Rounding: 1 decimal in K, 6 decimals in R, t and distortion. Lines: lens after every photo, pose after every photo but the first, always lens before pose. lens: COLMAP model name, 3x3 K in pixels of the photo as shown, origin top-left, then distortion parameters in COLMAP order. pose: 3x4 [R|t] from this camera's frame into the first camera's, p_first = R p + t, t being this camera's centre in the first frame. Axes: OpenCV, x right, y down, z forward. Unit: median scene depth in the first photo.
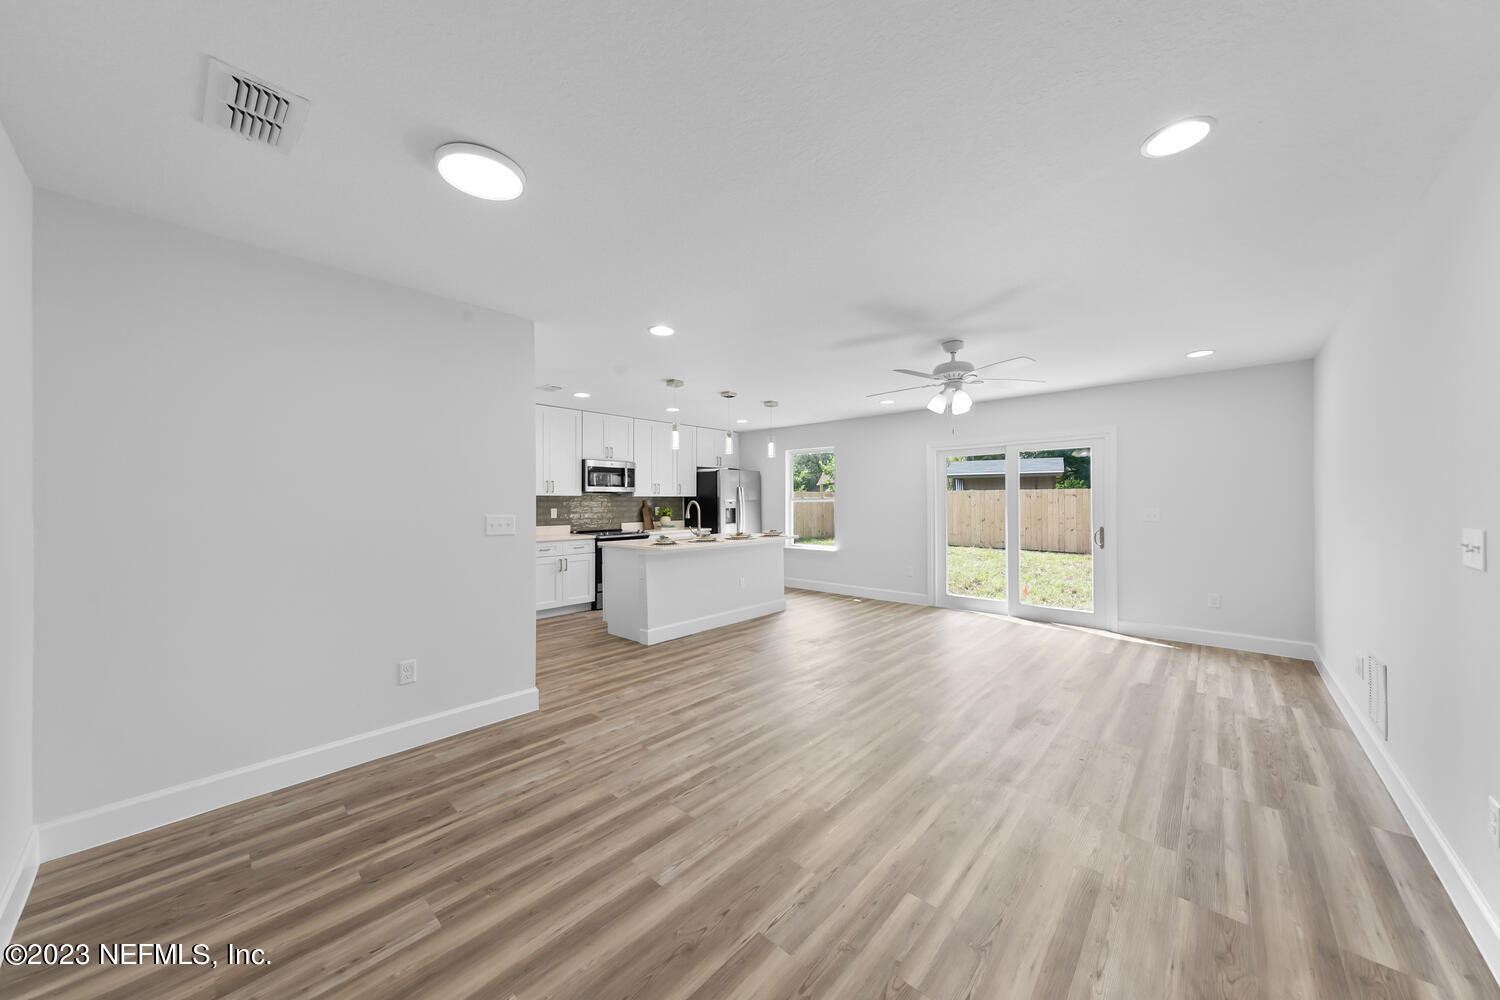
lens RADIAL K [[511.4, 0, 746.4], [0, 511.4, 502.6], [0, 0, 1]] dist [0.012106, -0.000021]
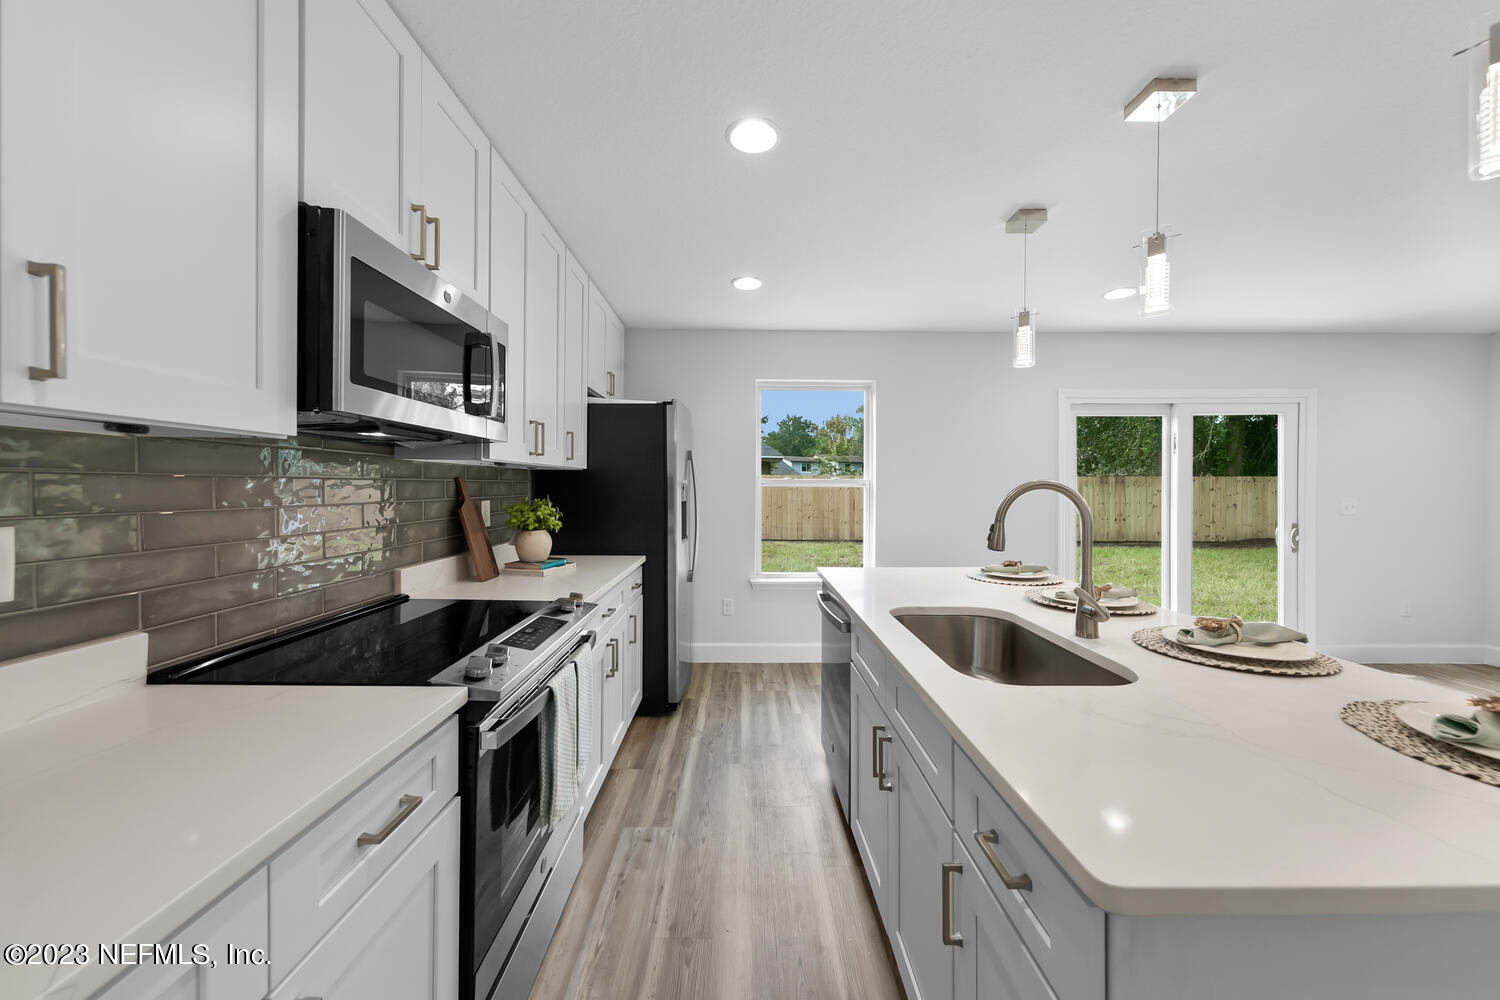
lens RADIAL K [[533.4, 0, 748.4], [0, 533.4, 490.5], [0, 0, 1]] dist [0.002645, -0.000167]
pose [[0.729625, 0.001797, 0.683845, -0.331028], [-0.004602, 0.999987, 0.002282, 0.001521], [-0.683832, -0.004812, 0.729623, 0.783716]]
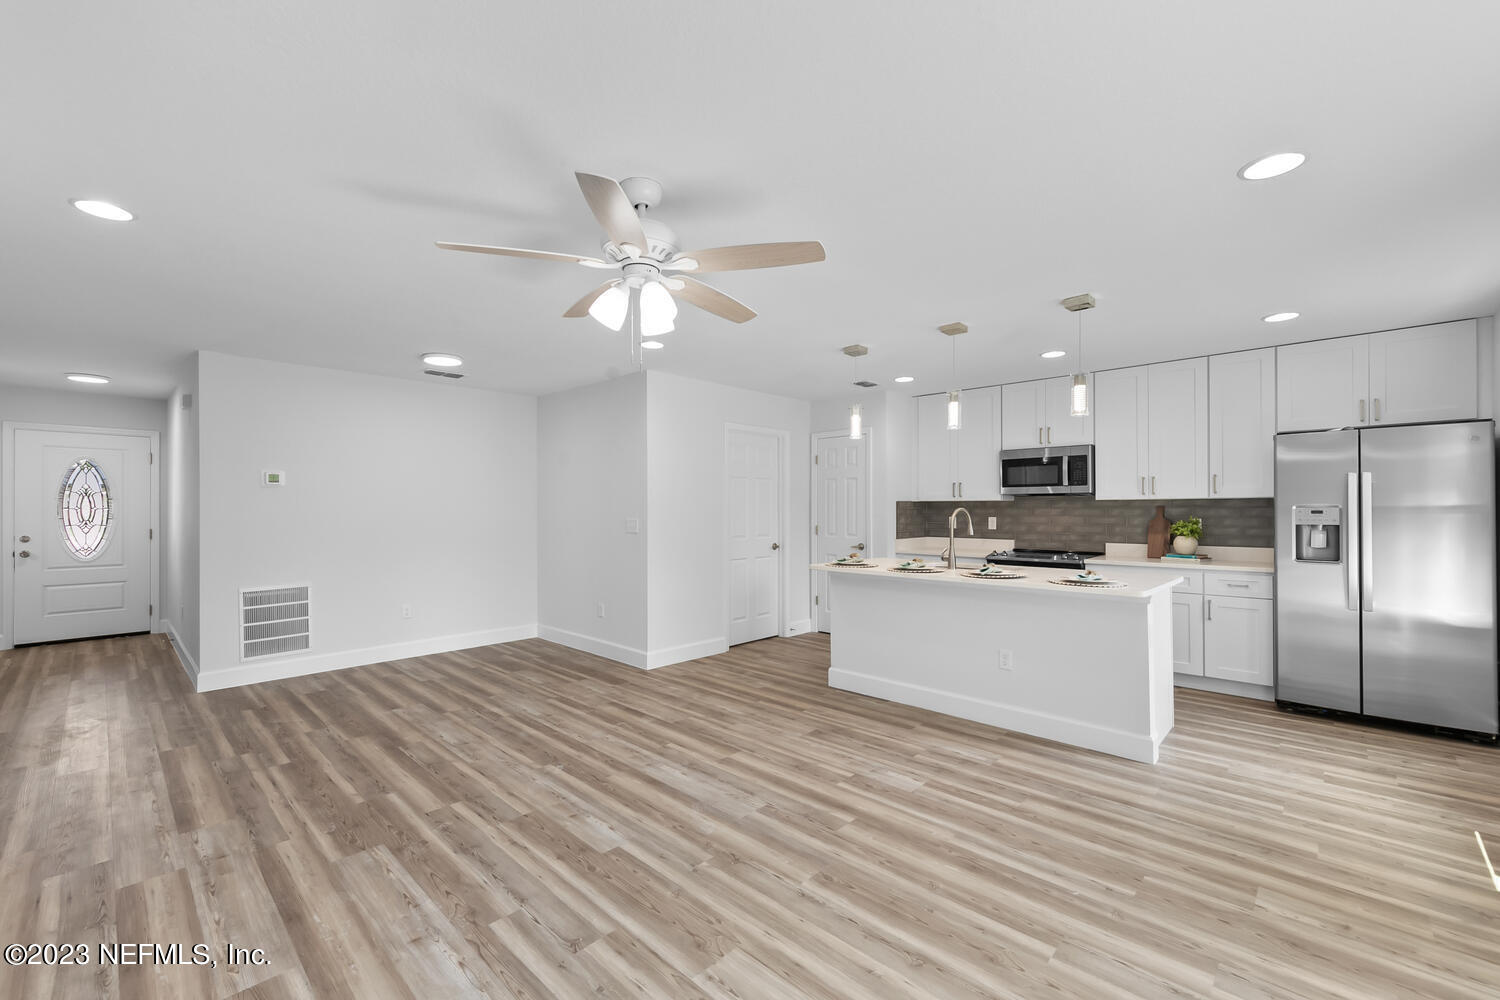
lens RADIAL K [[618.2, 0, 743.4], [0, 618.2, 508.5], [0, 0, 1]] dist [0.004151, -0.000101]
pose [[-0.024517, 0.002516, -0.999696, 0.576164], [-0.001312, 0.999996, 0.002549, -0.003349], [0.999699, 0.001374, -0.024514, 0.646968]]
